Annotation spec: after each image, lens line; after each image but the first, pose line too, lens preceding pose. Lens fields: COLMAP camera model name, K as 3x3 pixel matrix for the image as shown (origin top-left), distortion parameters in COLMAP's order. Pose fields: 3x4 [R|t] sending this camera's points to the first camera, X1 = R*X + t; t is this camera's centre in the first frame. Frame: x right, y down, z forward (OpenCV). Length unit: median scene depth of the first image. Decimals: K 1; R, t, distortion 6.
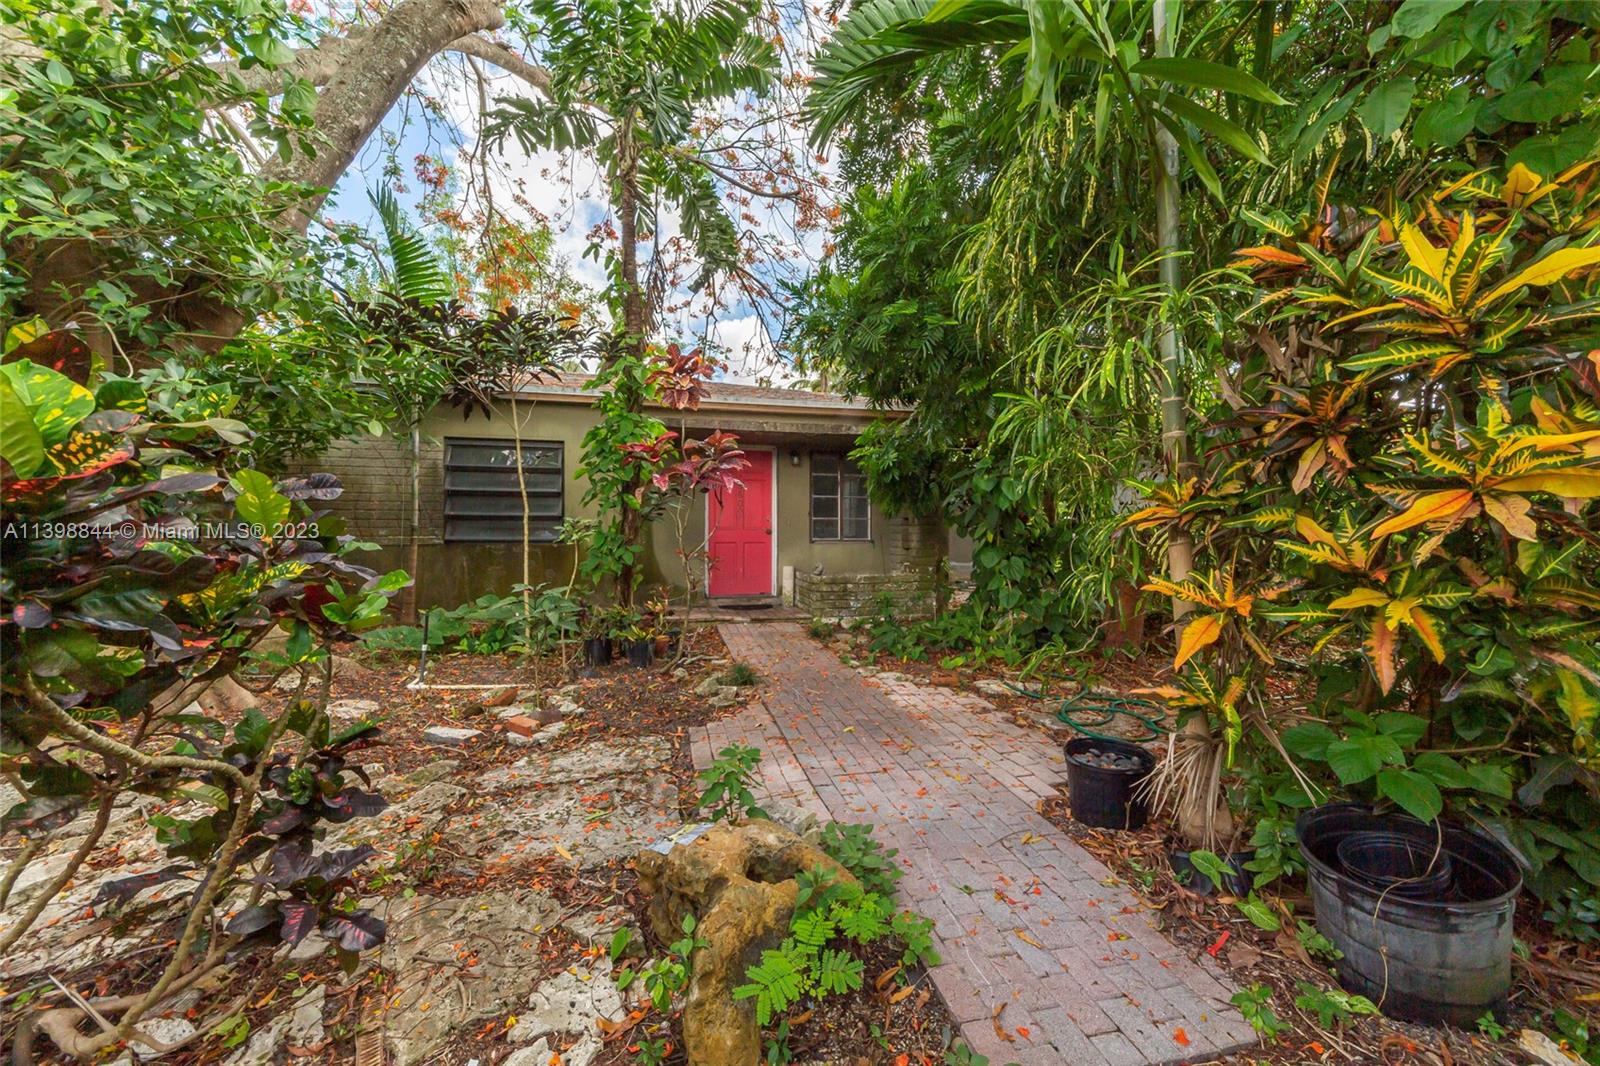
lens RADIAL K [[576.2, 0, 791.8], [0, 576.2, 529.0], [0, 0, 1]] dist [0.001589, 0.000027]
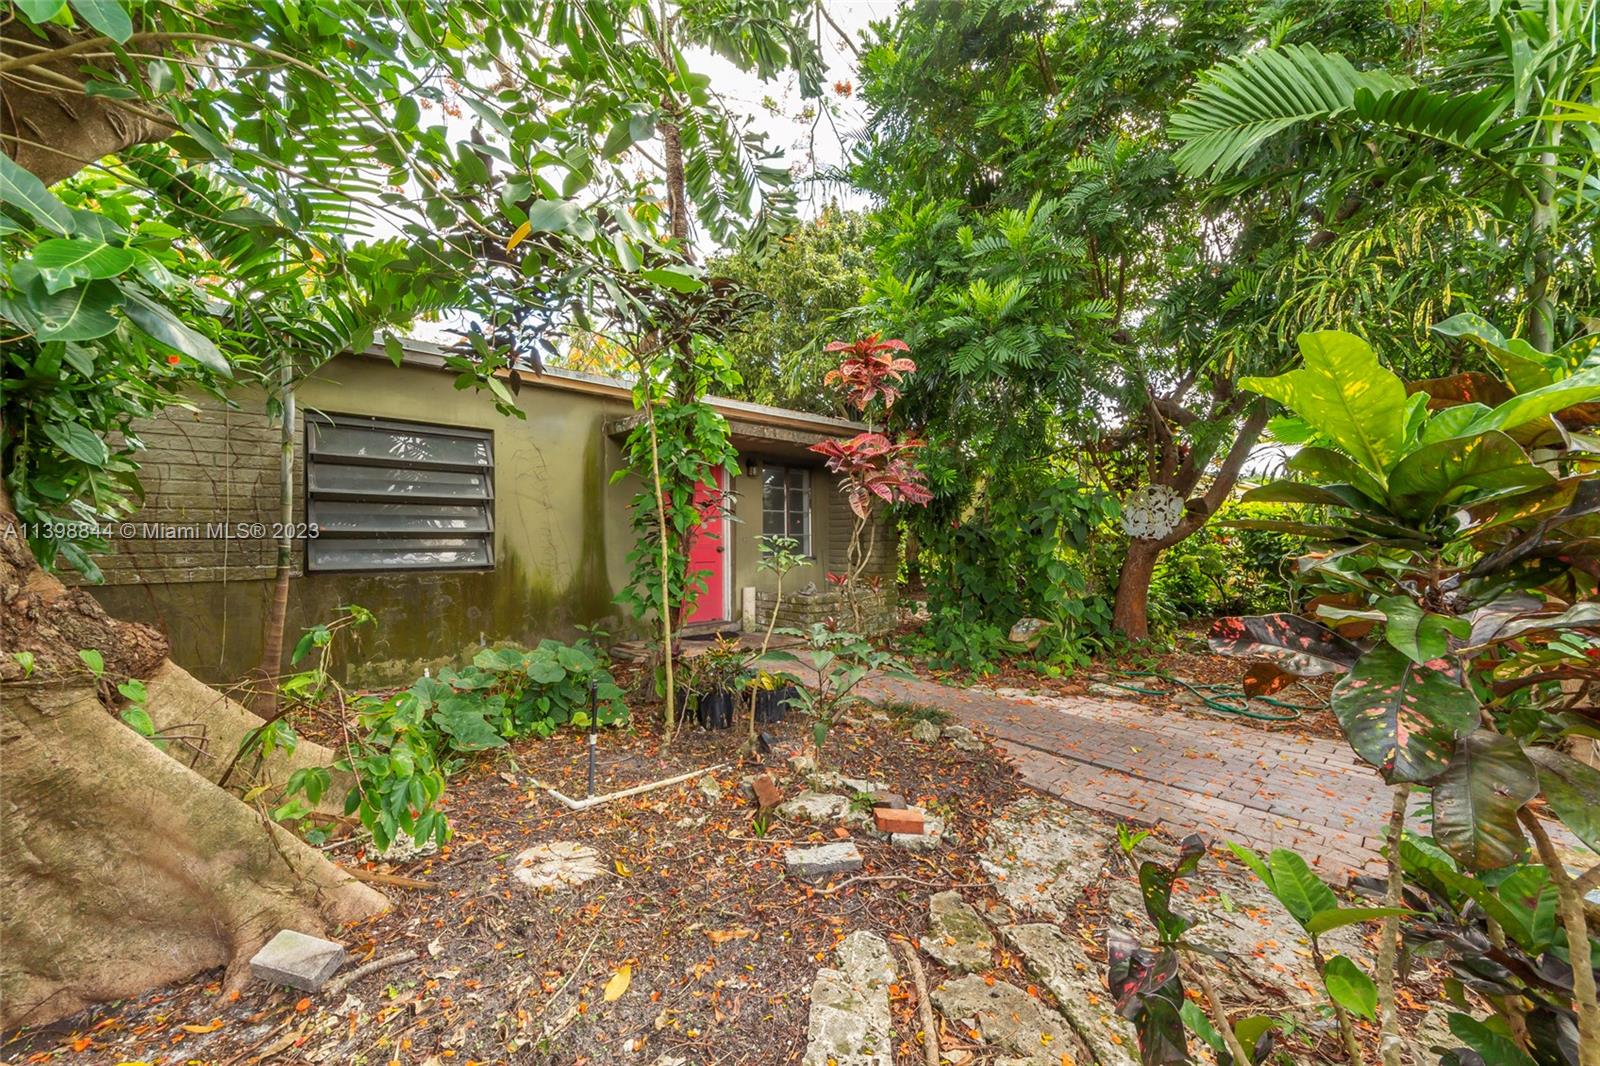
lens RADIAL K [[576.2, 0, 798.5], [0, 576.2, 536.6], [0, 0, 1]] dist [0.001589, 0.000027]
pose [[0.889518, -0.003737, 0.456885, -0.890619], [0.008263, 0.999935, -0.007908, -0.018158], [-0.456826, 0.010810, 0.889490, 0.385866]]
